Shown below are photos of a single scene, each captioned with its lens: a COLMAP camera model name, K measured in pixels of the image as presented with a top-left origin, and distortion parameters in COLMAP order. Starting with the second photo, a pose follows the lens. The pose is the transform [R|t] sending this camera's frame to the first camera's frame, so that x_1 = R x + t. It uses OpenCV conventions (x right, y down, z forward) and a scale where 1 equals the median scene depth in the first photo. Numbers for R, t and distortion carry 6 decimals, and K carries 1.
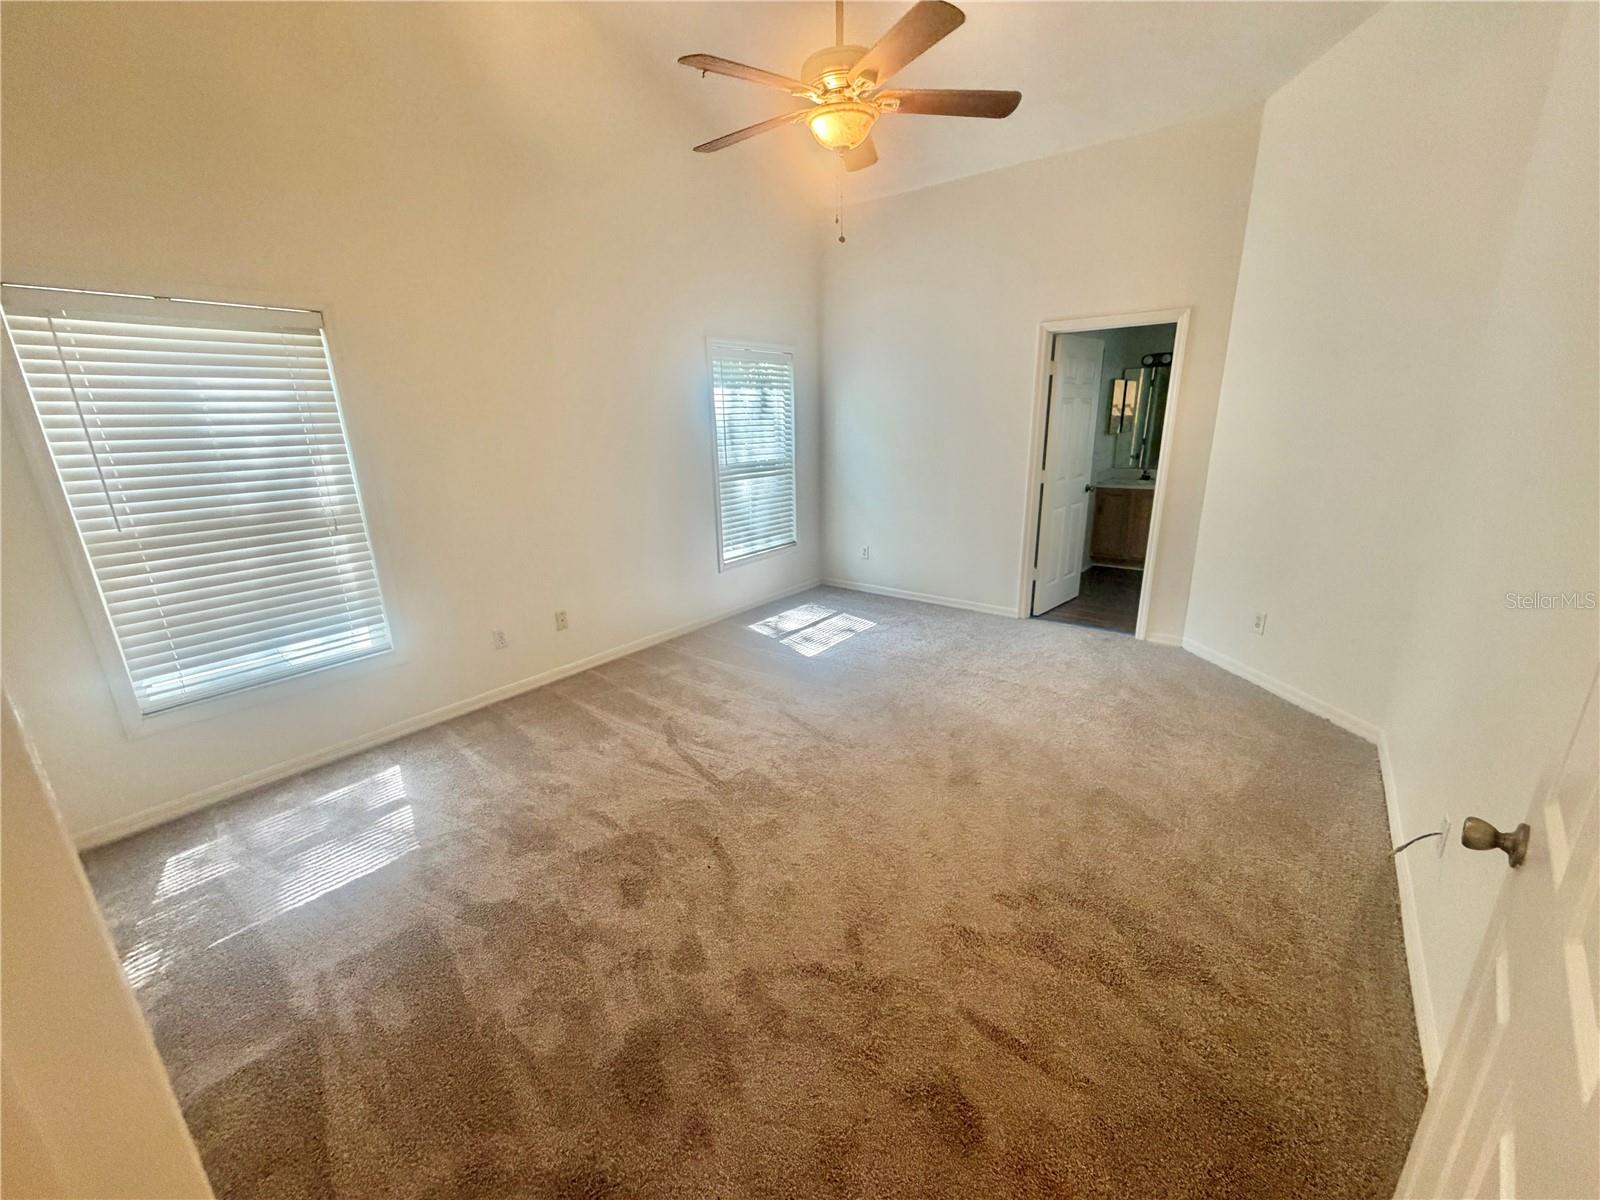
lens RADIAL K [[636.0, 0, 797.5], [0, 636.0, 600.0], [0, 0, 1]] dist [-0.003190, -0.000332]
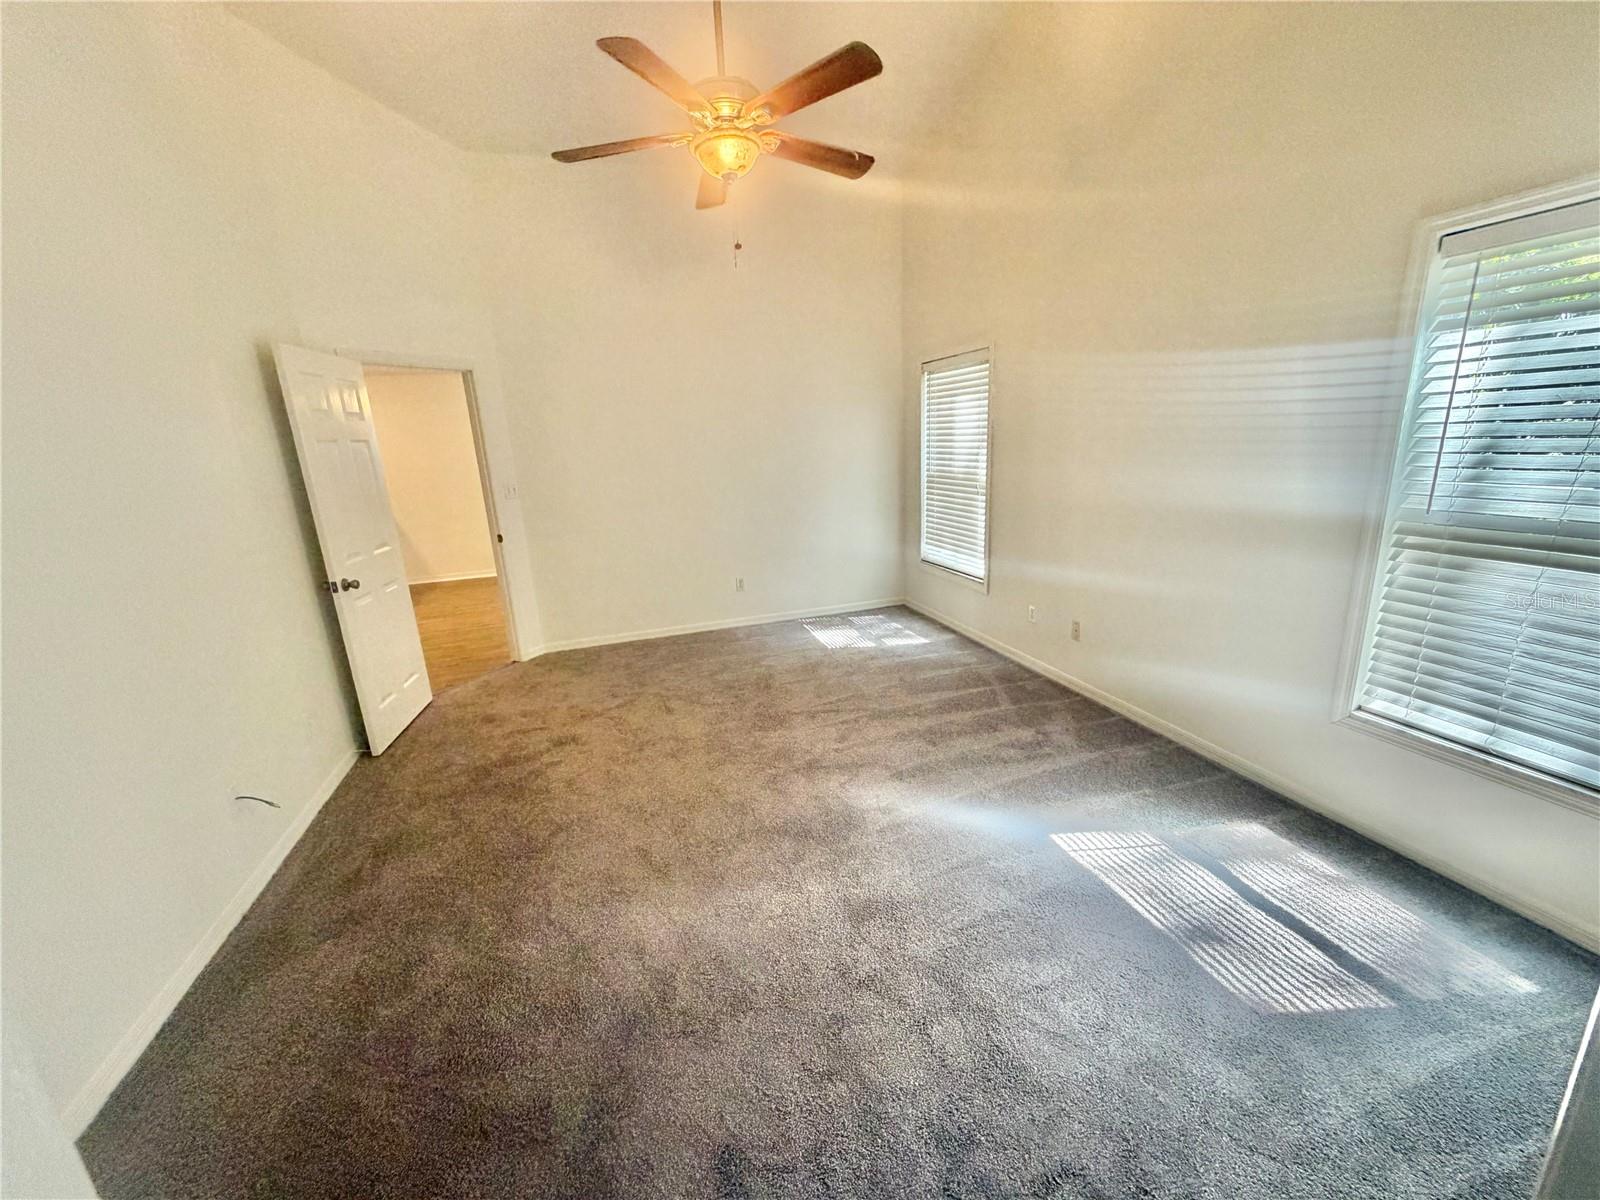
lens RADIAL K [[636.0, 0, 796.3], [0, 636.0, 598.9], [0, 0, 1]] dist [-0.003190, -0.000332]
pose [[-0.552342, 0.257031, -0.793003, 0.784827], [-0.175935, 0.893909, 0.412279, -0.429739], [0.814840, 0.367236, -0.448523, 1.425945]]
